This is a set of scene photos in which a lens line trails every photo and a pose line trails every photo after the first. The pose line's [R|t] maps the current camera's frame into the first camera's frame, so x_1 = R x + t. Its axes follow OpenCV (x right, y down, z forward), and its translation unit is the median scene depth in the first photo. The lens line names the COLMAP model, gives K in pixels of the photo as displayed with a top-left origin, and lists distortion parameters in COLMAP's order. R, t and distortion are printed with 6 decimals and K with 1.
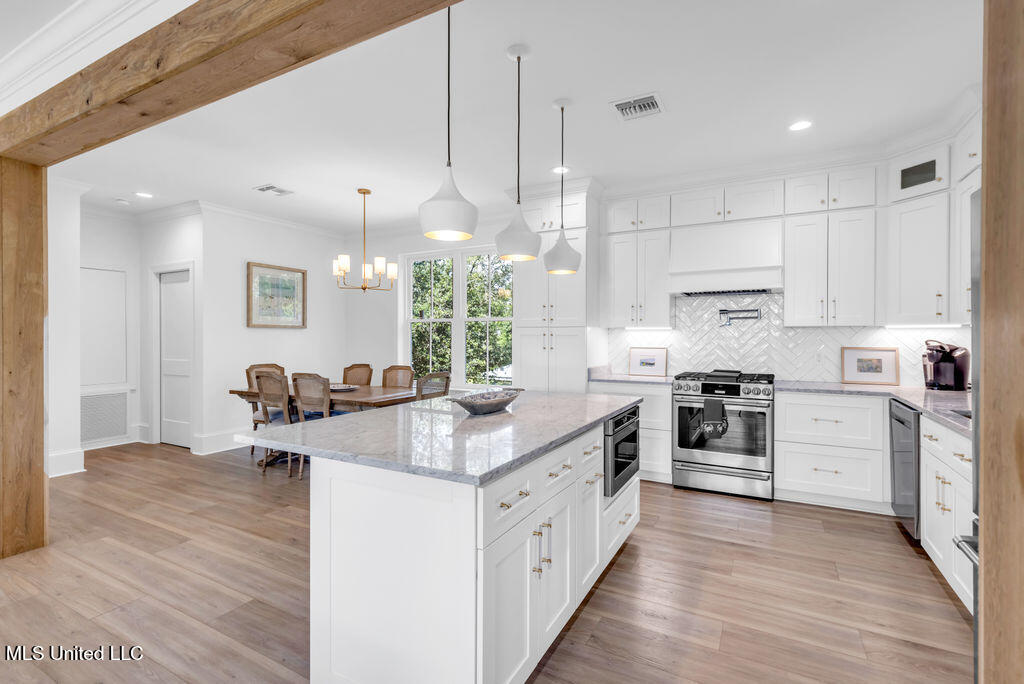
lens RADIAL K [[465.3, 0, 514.6], [0, 465.3, 340.0], [0, 0, 1]] dist [0.005709, -0.002494]
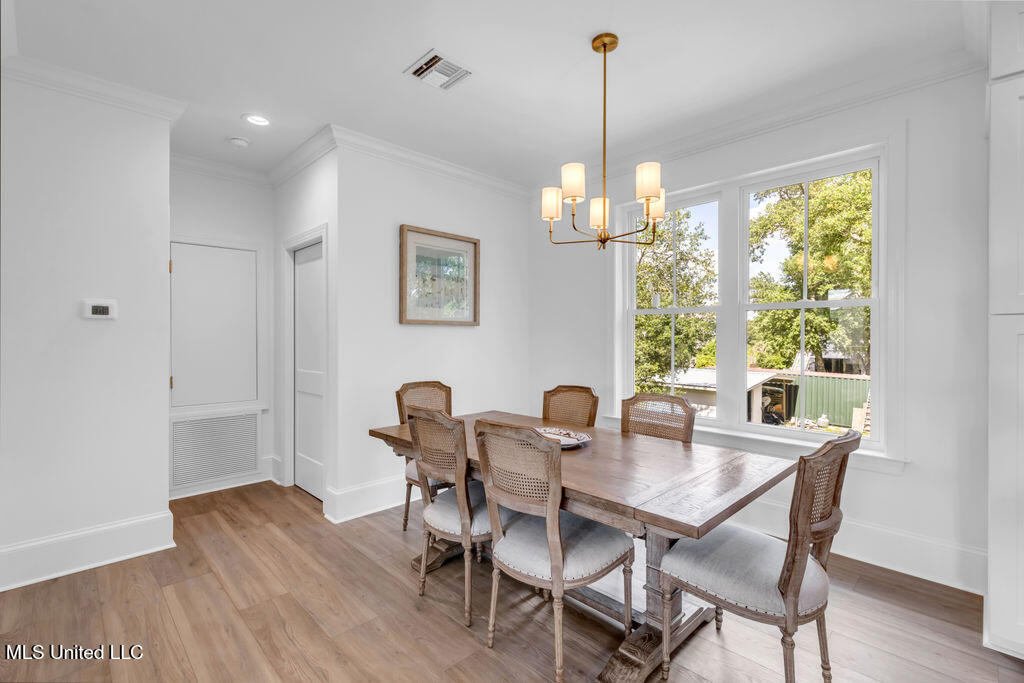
lens RADIAL K [[465.3, 0, 511.8], [0, 465.3, 339.5], [0, 0, 1]] dist [0.005709, -0.002494]
pose [[0.953408, 0.001301, -0.301682, -0.241593], [-0.001745, 0.999998, -0.001204, -0.005066], [0.301679, 0.001674, 0.953408, 0.452665]]
